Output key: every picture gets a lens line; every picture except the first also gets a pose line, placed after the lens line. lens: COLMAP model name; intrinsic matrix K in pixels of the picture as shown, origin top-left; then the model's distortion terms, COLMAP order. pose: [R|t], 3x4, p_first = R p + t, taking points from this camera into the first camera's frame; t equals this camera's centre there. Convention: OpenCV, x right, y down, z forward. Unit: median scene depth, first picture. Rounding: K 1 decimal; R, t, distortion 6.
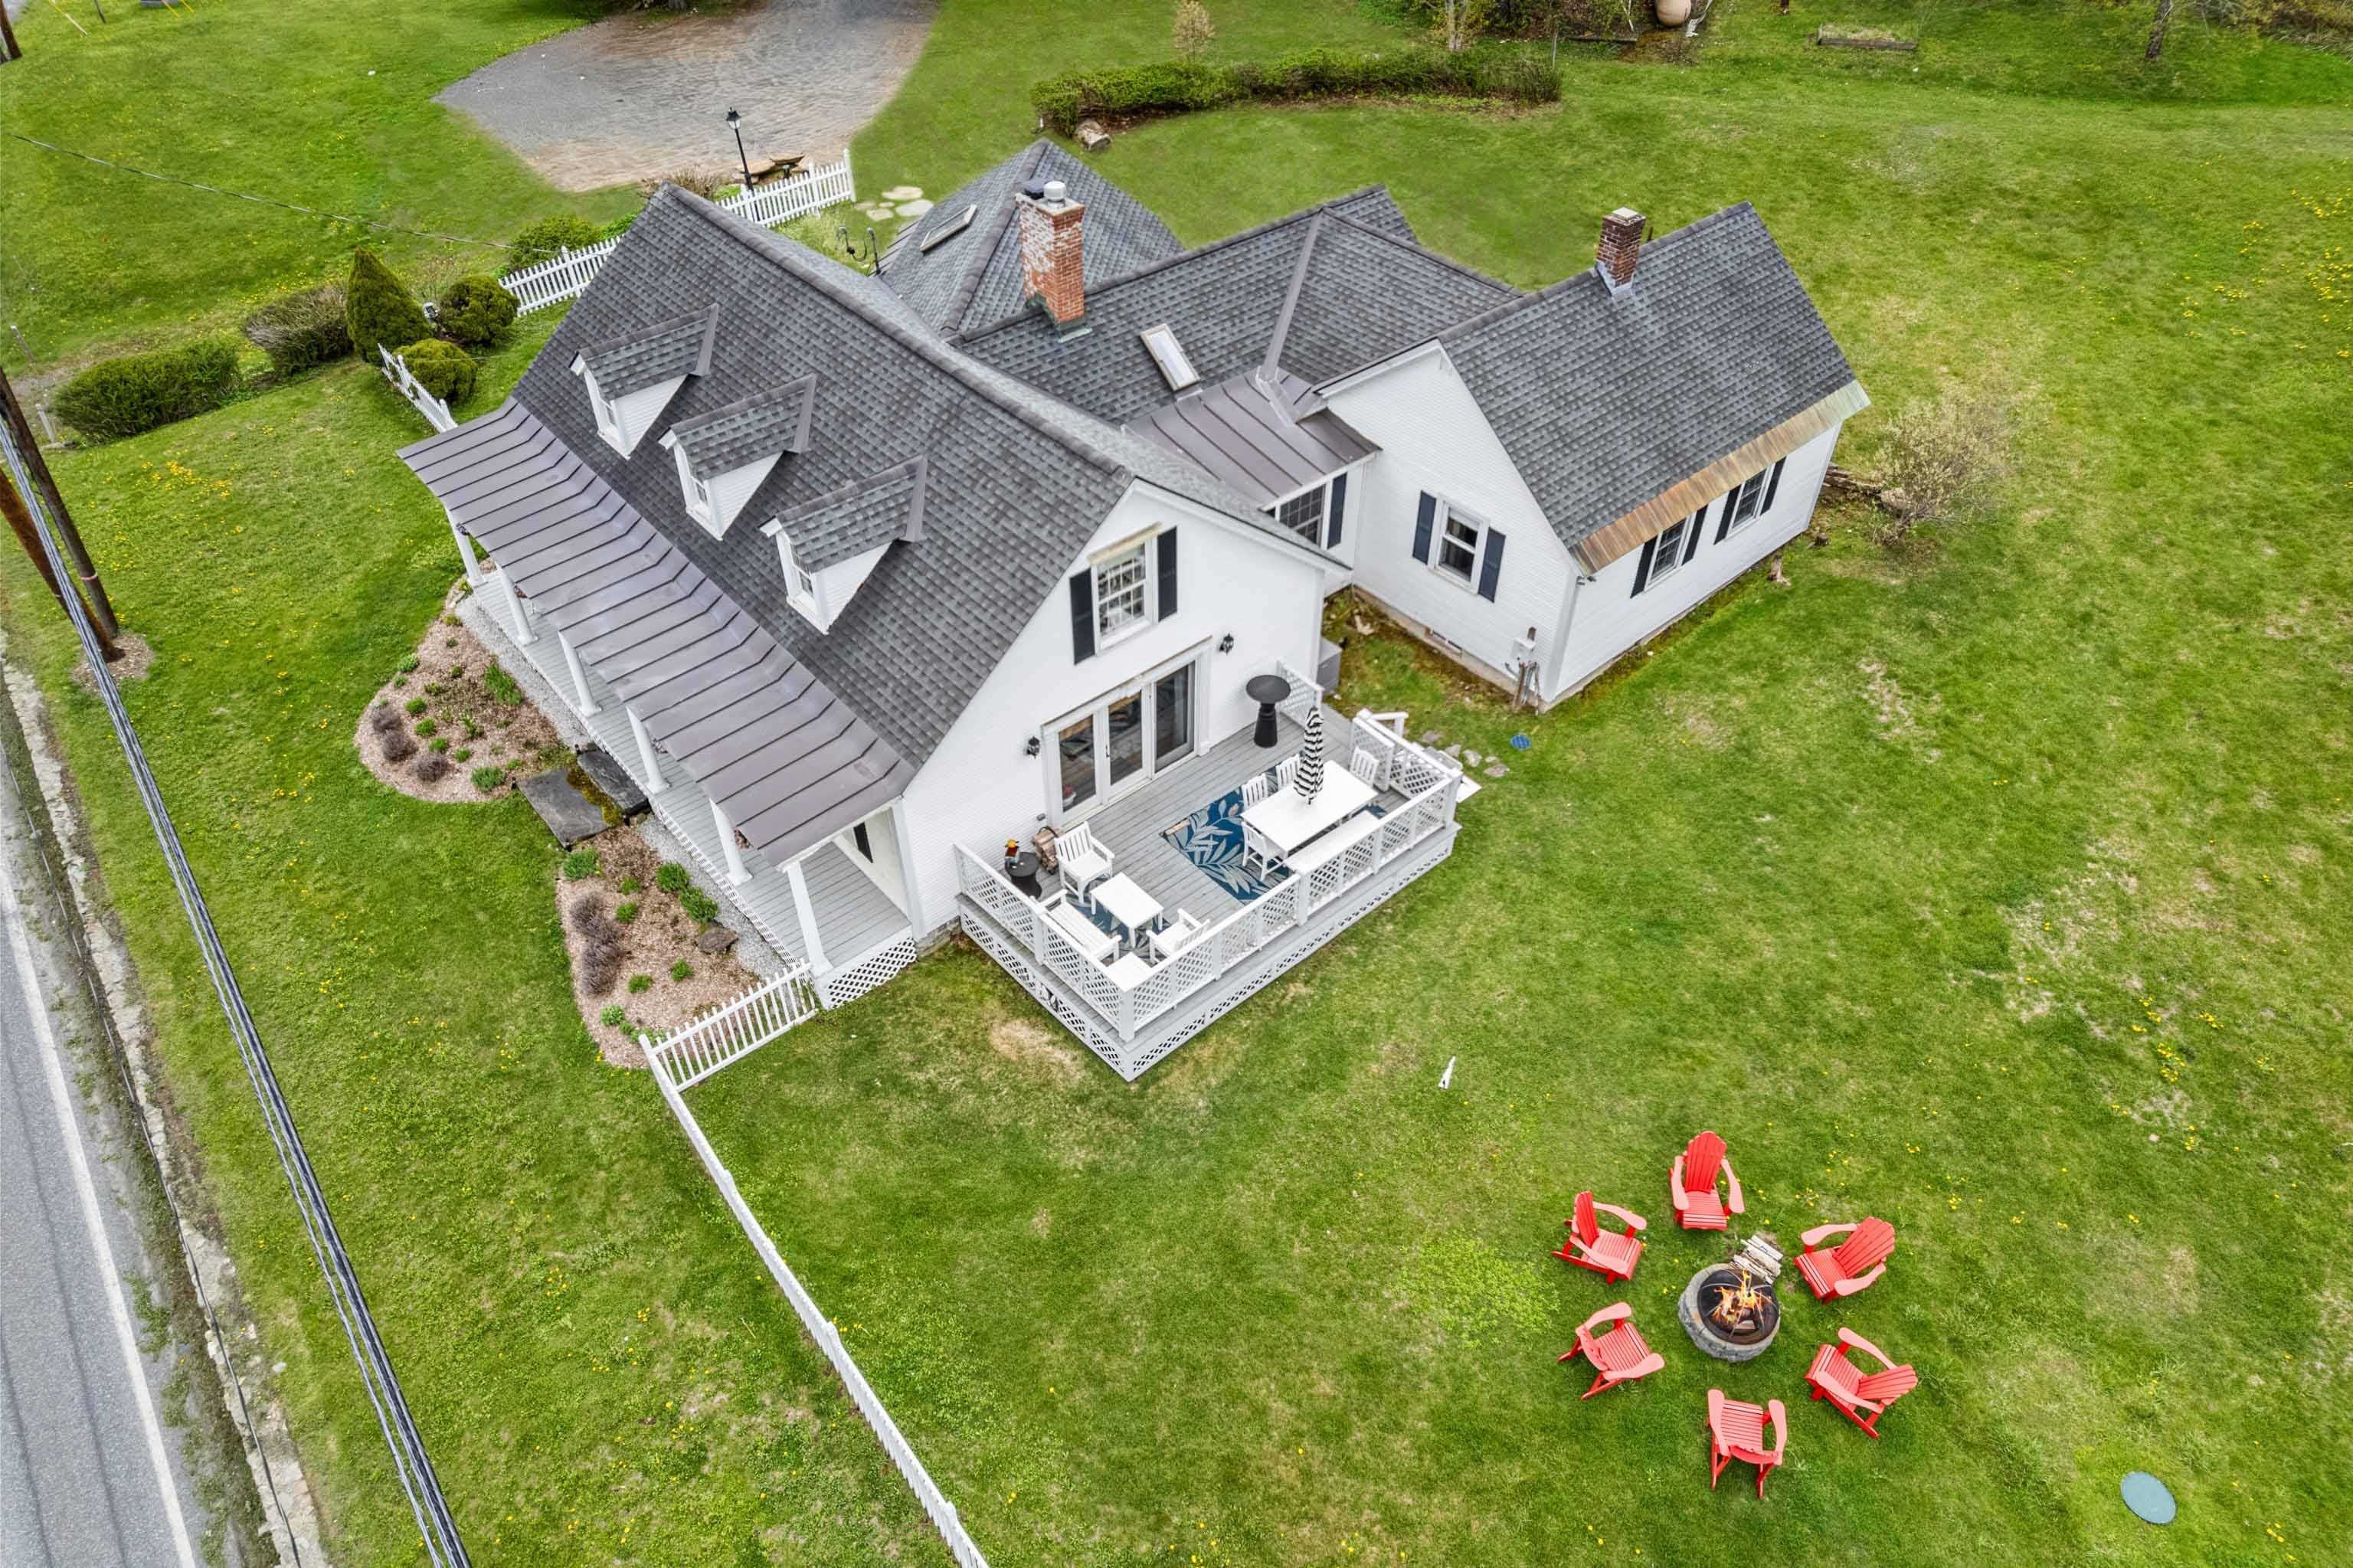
lens RADIAL K [[1506.9, 0, 1170.2], [0, 1506.9, 781.1], [0, 0, 1]] dist [-0.044044, 0.013405]
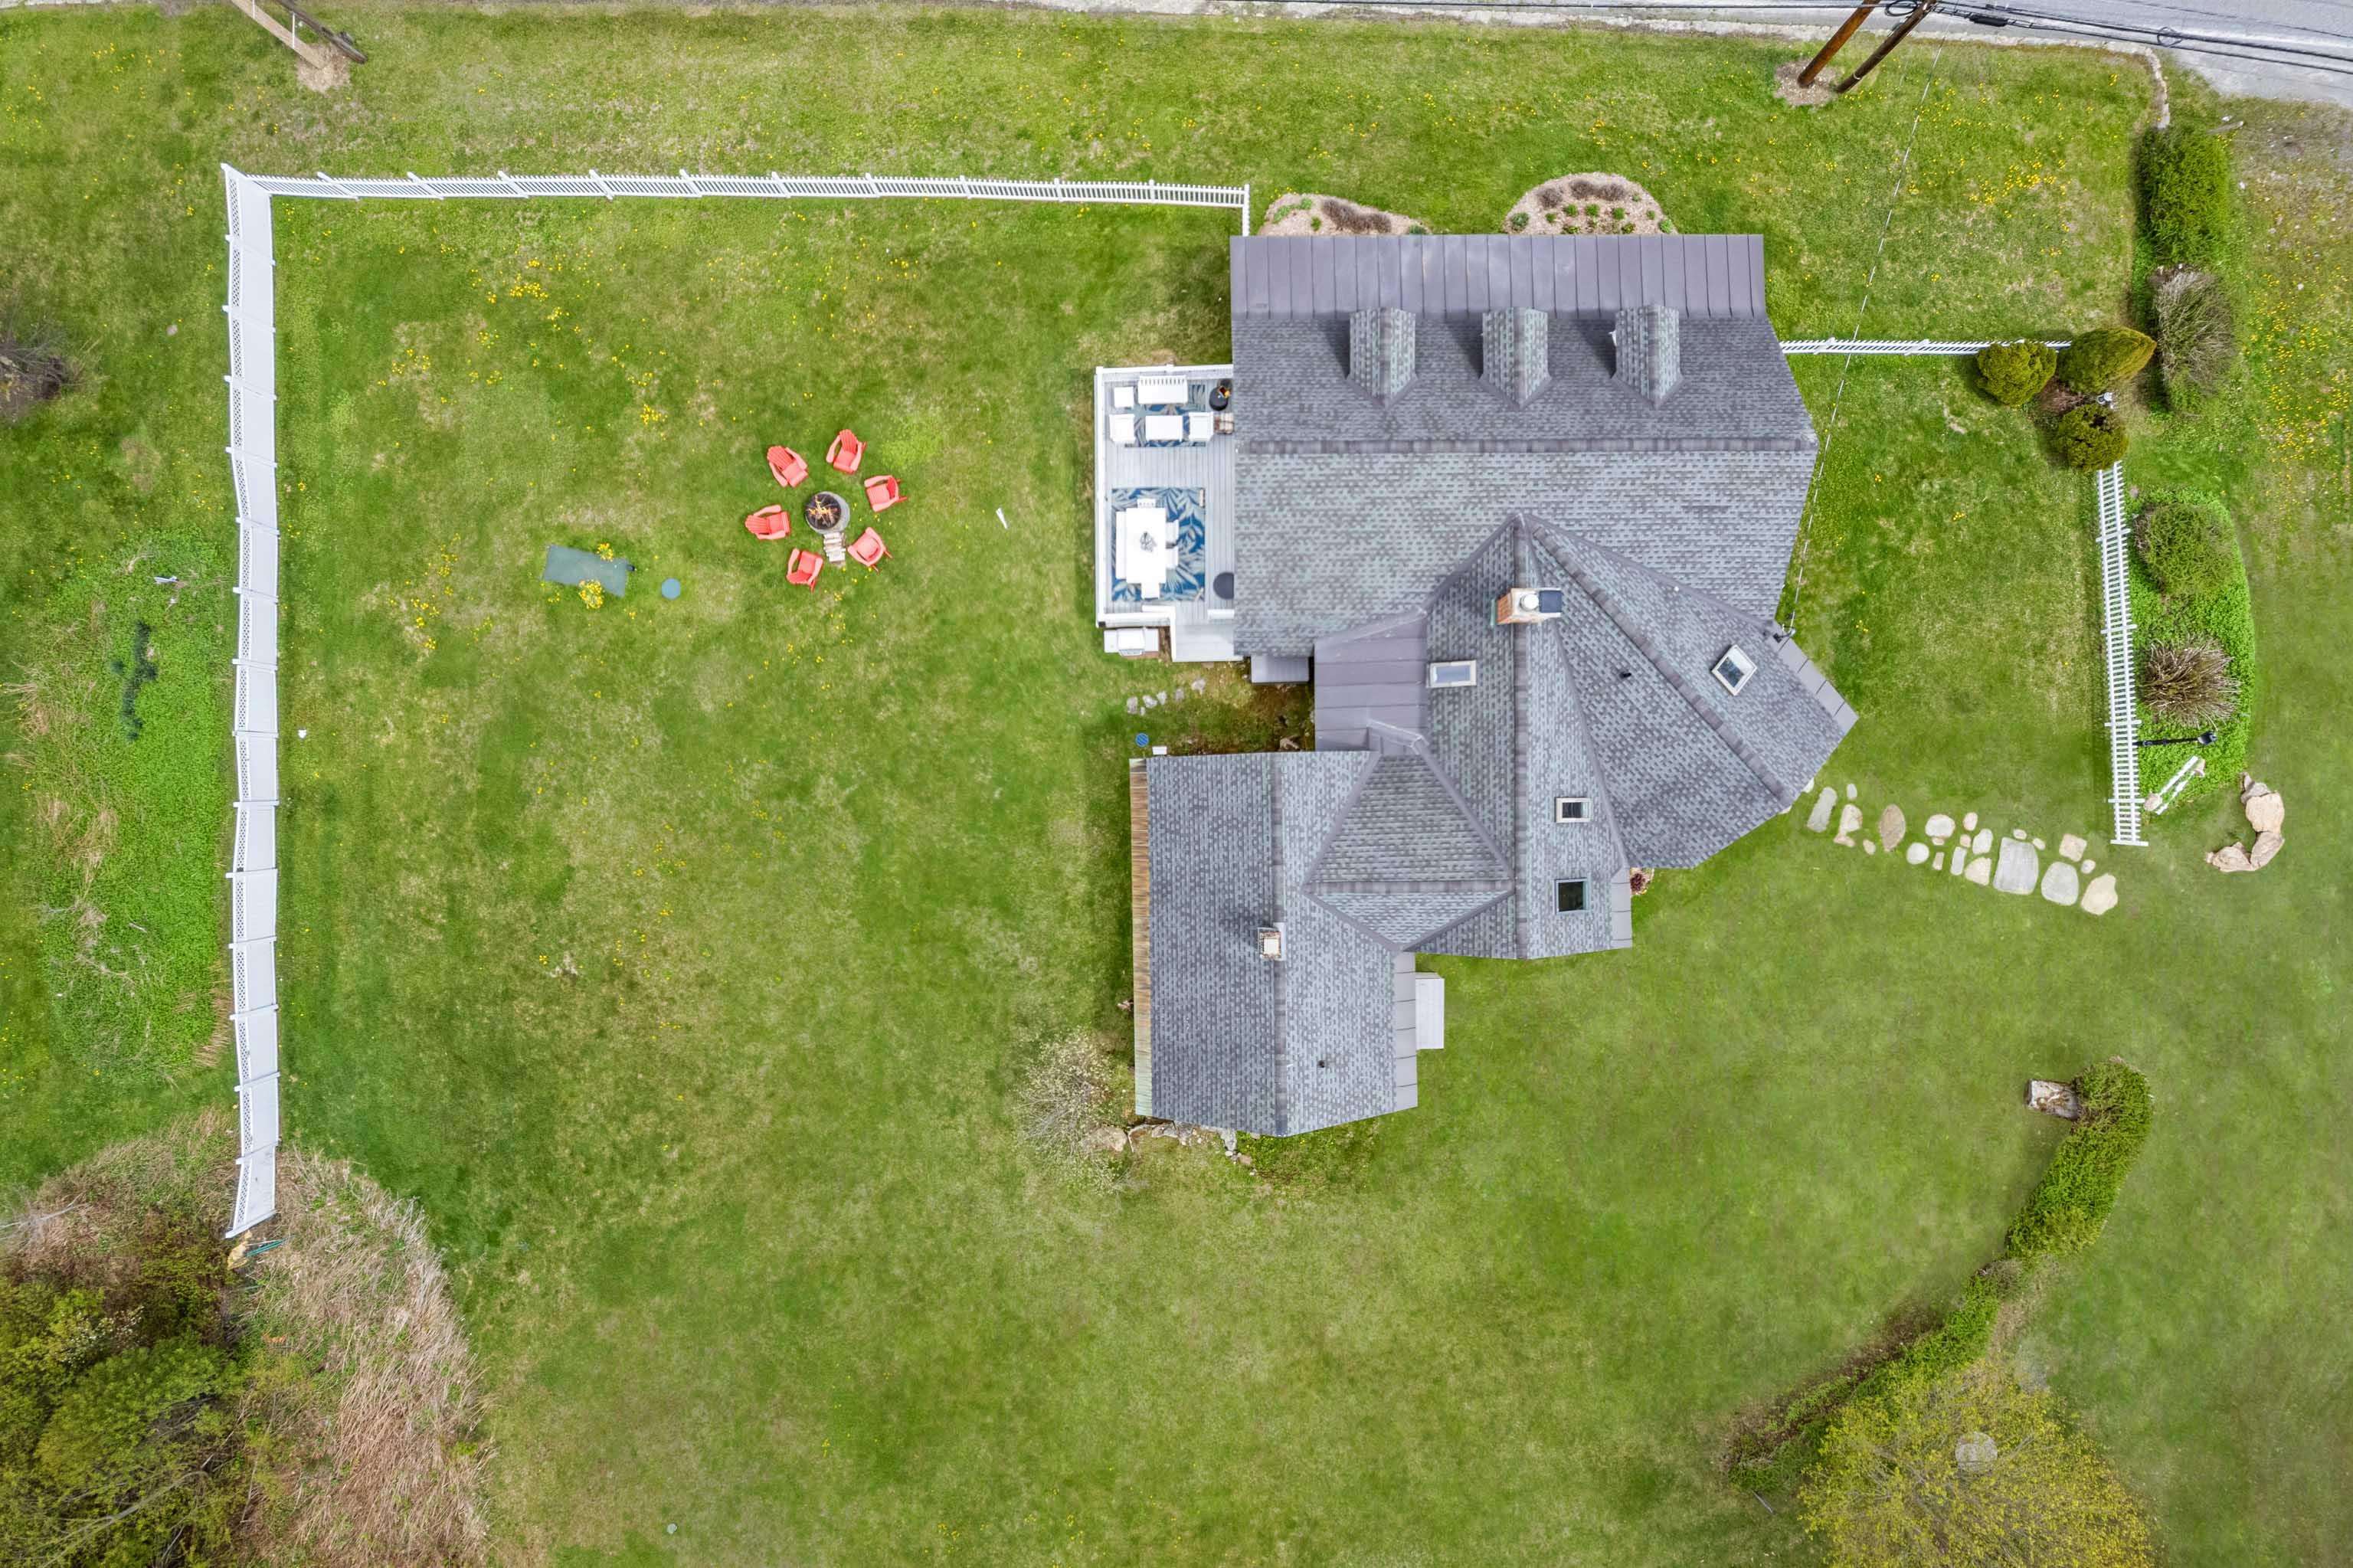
lens RADIAL K [[1506.9, 0, 1179.1], [0, 1506.9, 781.9], [0, 0, 1]] dist [-0.044044, 0.013405]
pose [[-0.645992, 0.763317, 0.006419, 0.257027], [-0.517816, -0.444372, 0.731027, -1.358973], [0.560858, 0.468913, 0.682319, -0.038604]]
